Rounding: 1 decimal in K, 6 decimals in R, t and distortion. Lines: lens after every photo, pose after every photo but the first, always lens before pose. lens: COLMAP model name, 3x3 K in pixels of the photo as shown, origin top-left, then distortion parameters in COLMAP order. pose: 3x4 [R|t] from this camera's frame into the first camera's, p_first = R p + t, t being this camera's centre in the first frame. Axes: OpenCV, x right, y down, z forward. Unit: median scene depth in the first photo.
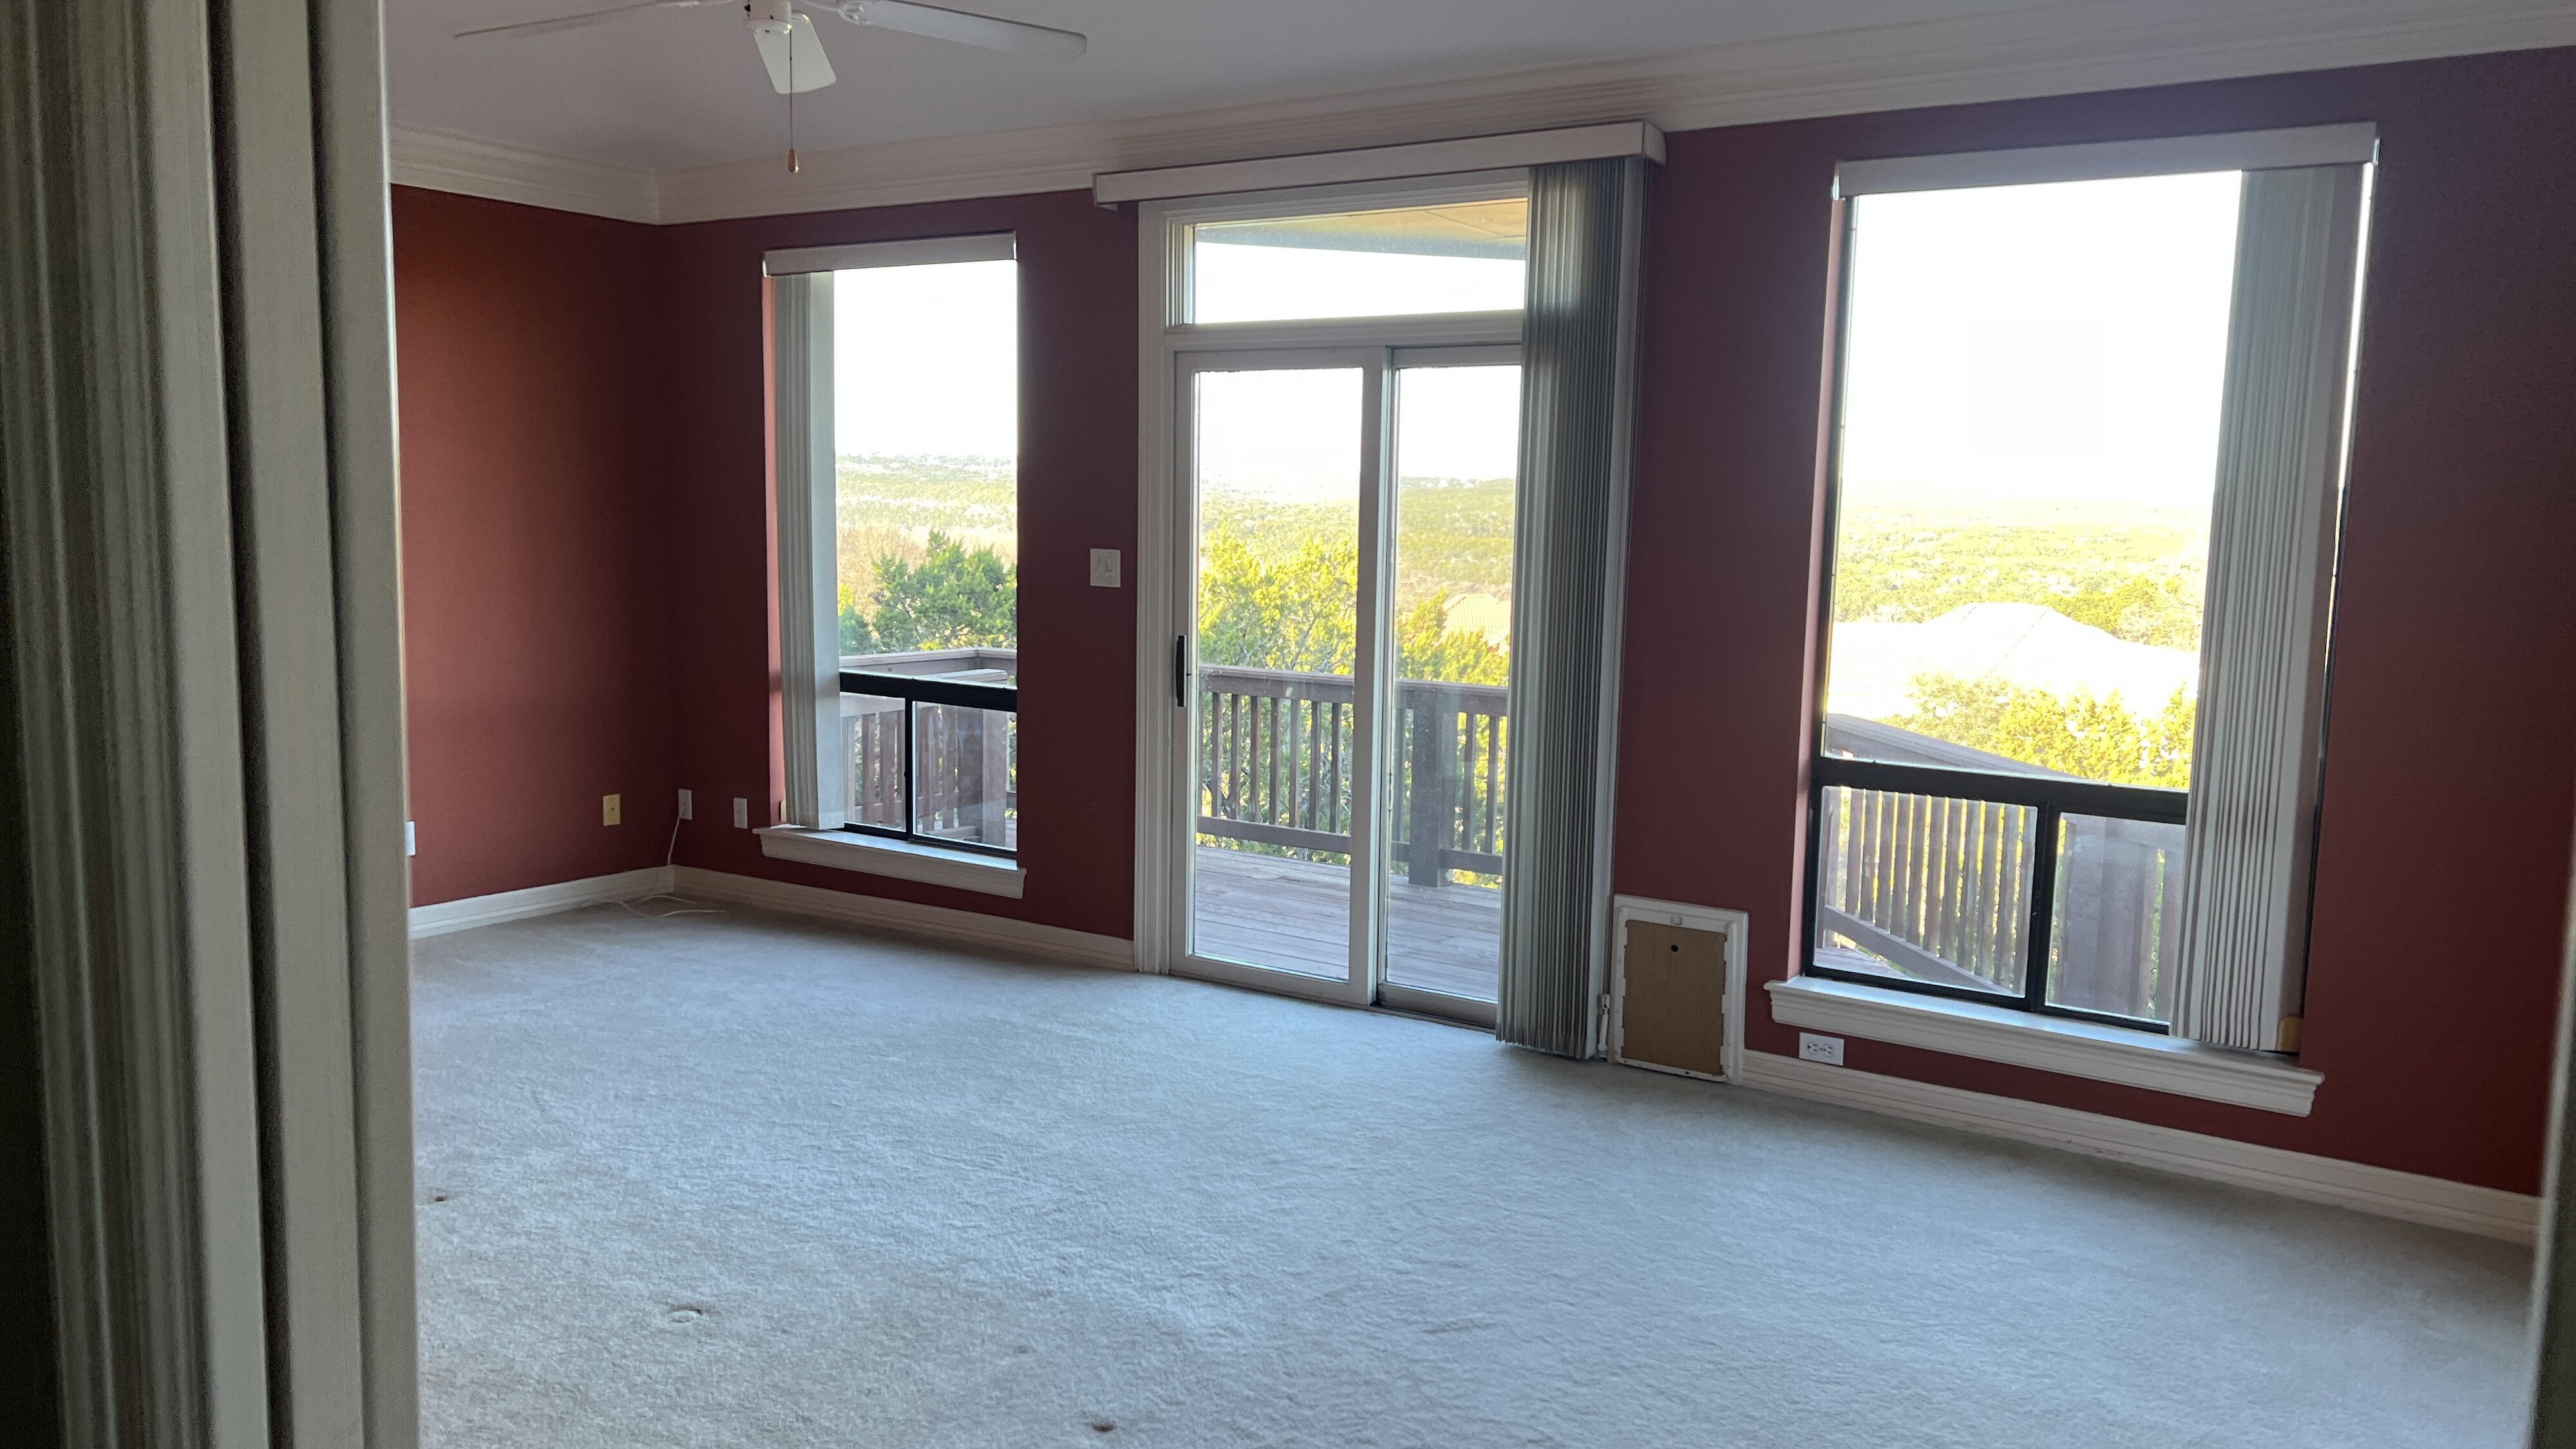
lens RADIAL K [[1910.3, 0, 1306.3], [0, 1910.3, 735.9], [0, 0, 1]] dist [0.058130, -0.062380]
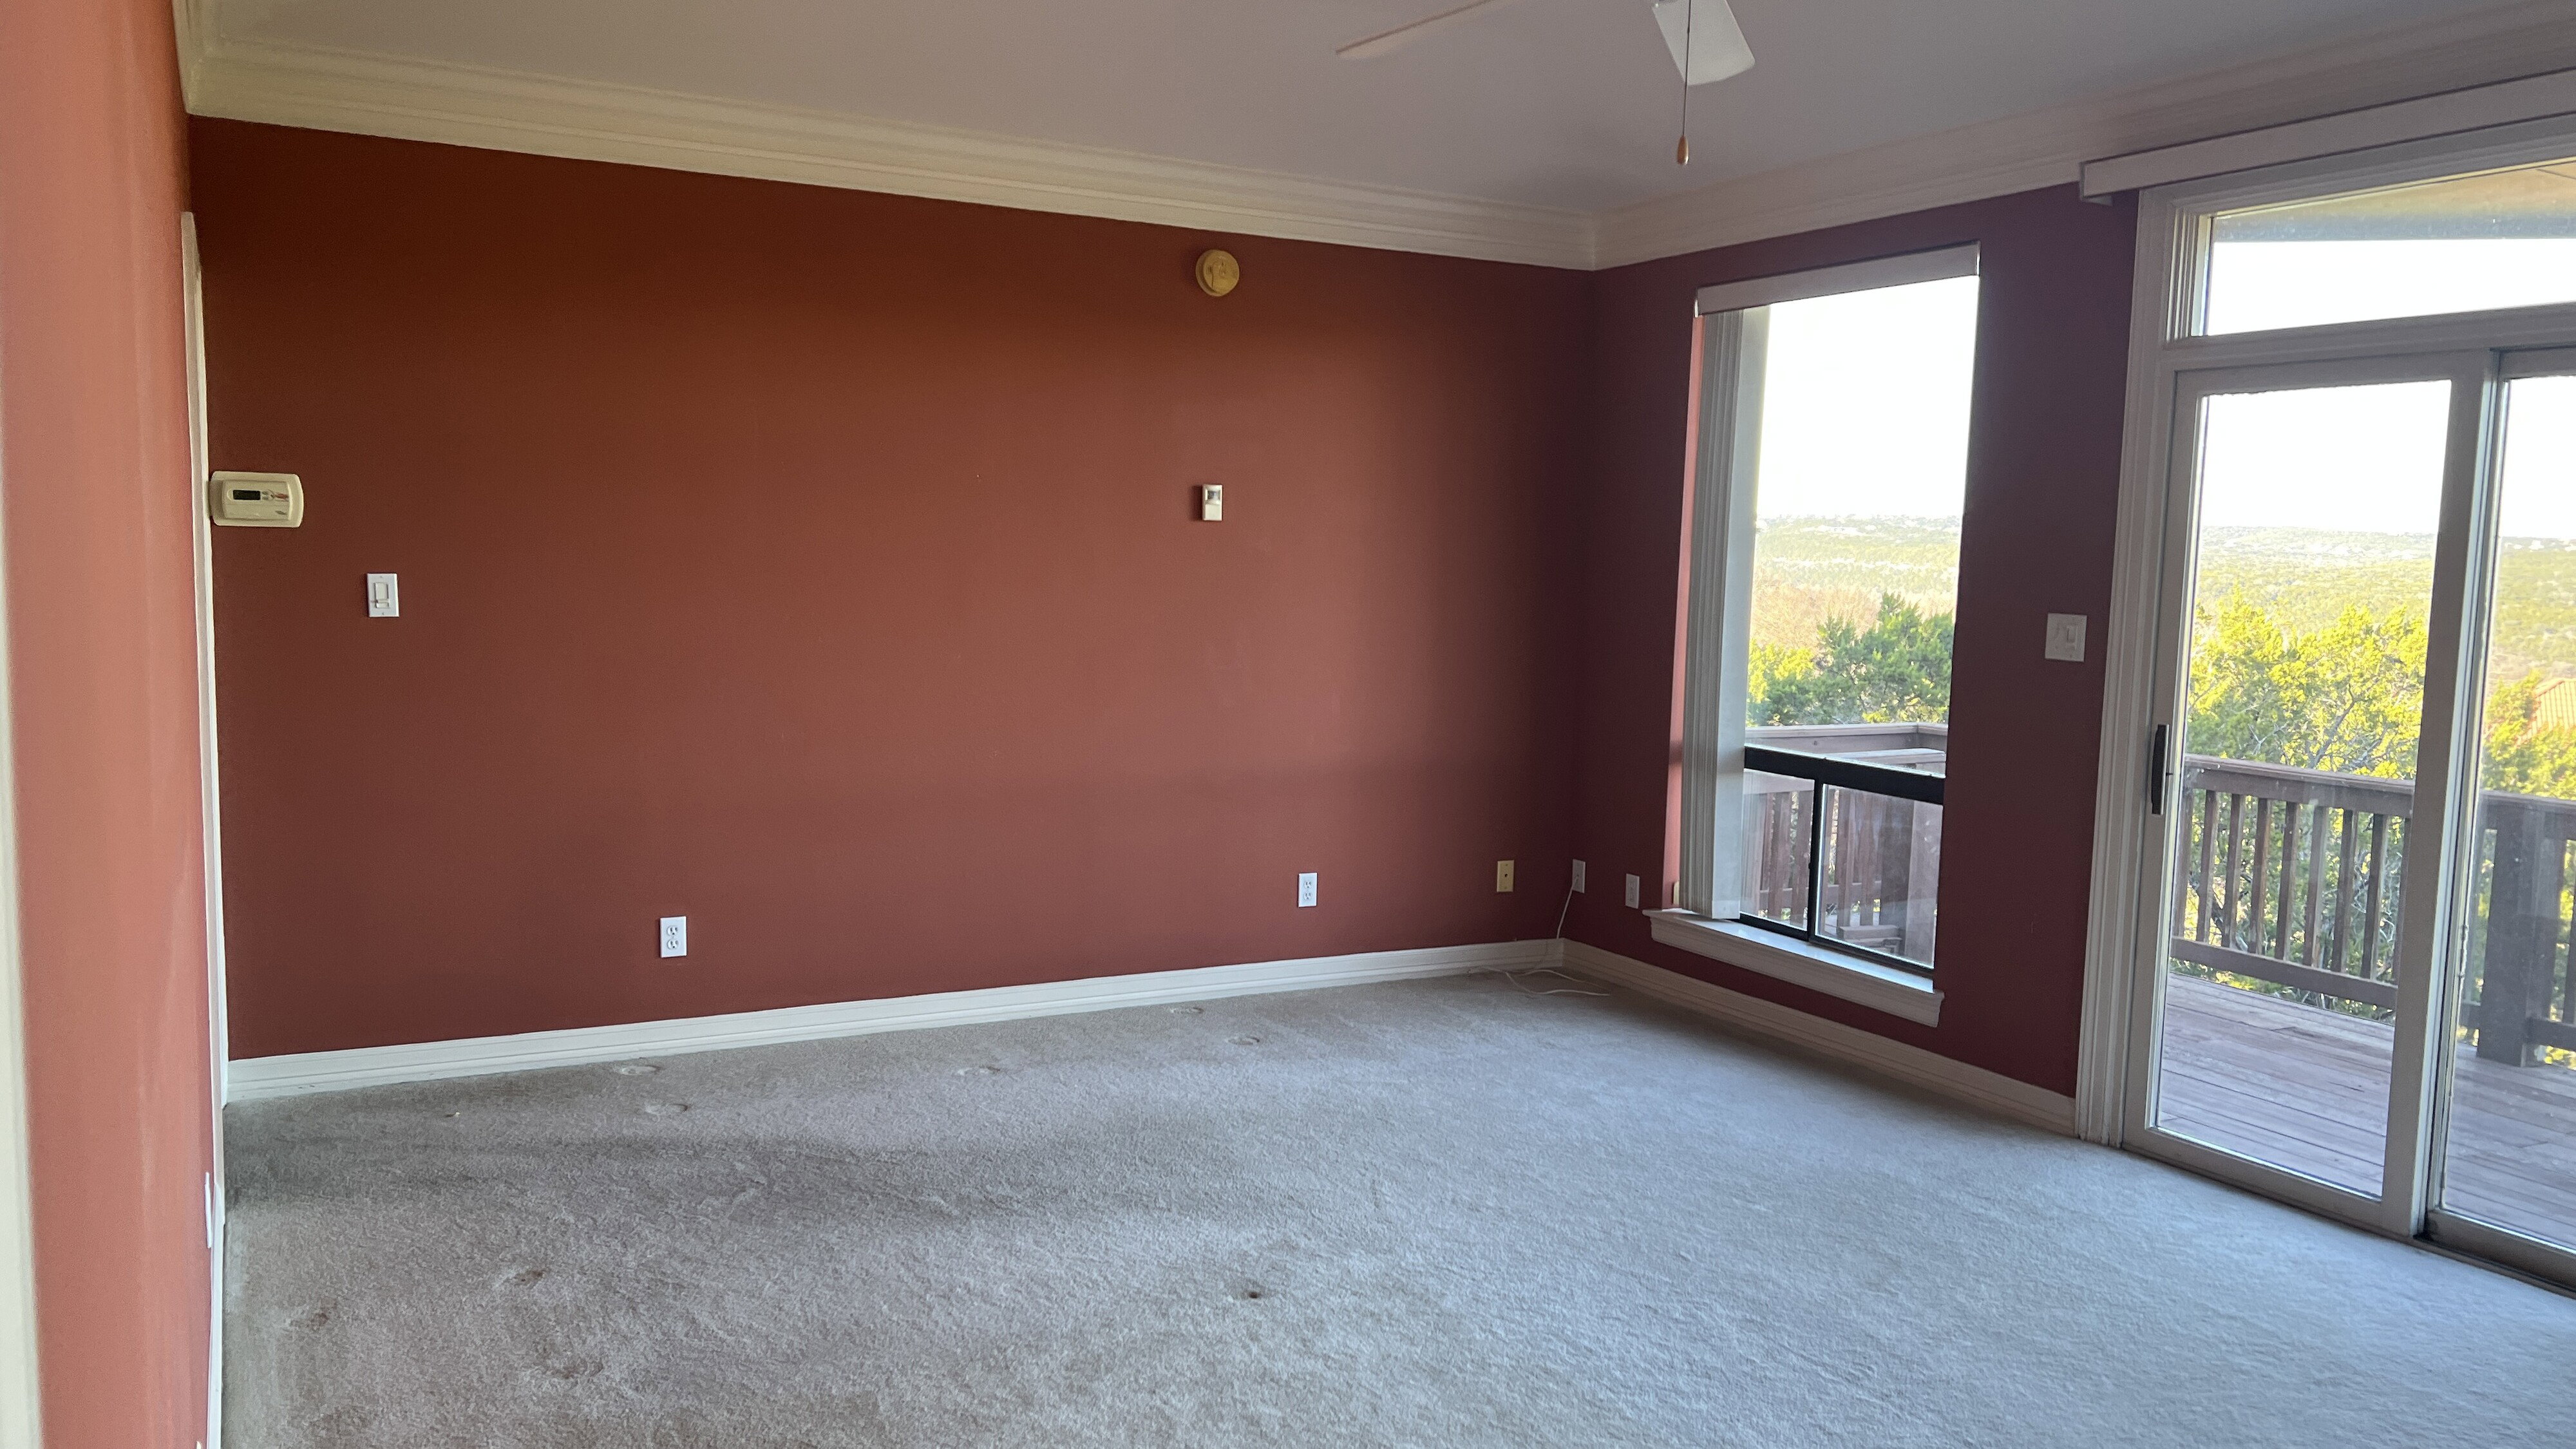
lens RADIAL K [[1910.3, 0, 1300.7], [0, 1910.3, 743.5], [0, 0, 1]] dist [0.058130, -0.062380]
pose [[0.880086, 0.051722, -0.471988, -0.001623], [-0.064698, 0.997841, -0.011292, -0.011986], [0.470385, 0.040475, 0.881533, 0.115983]]
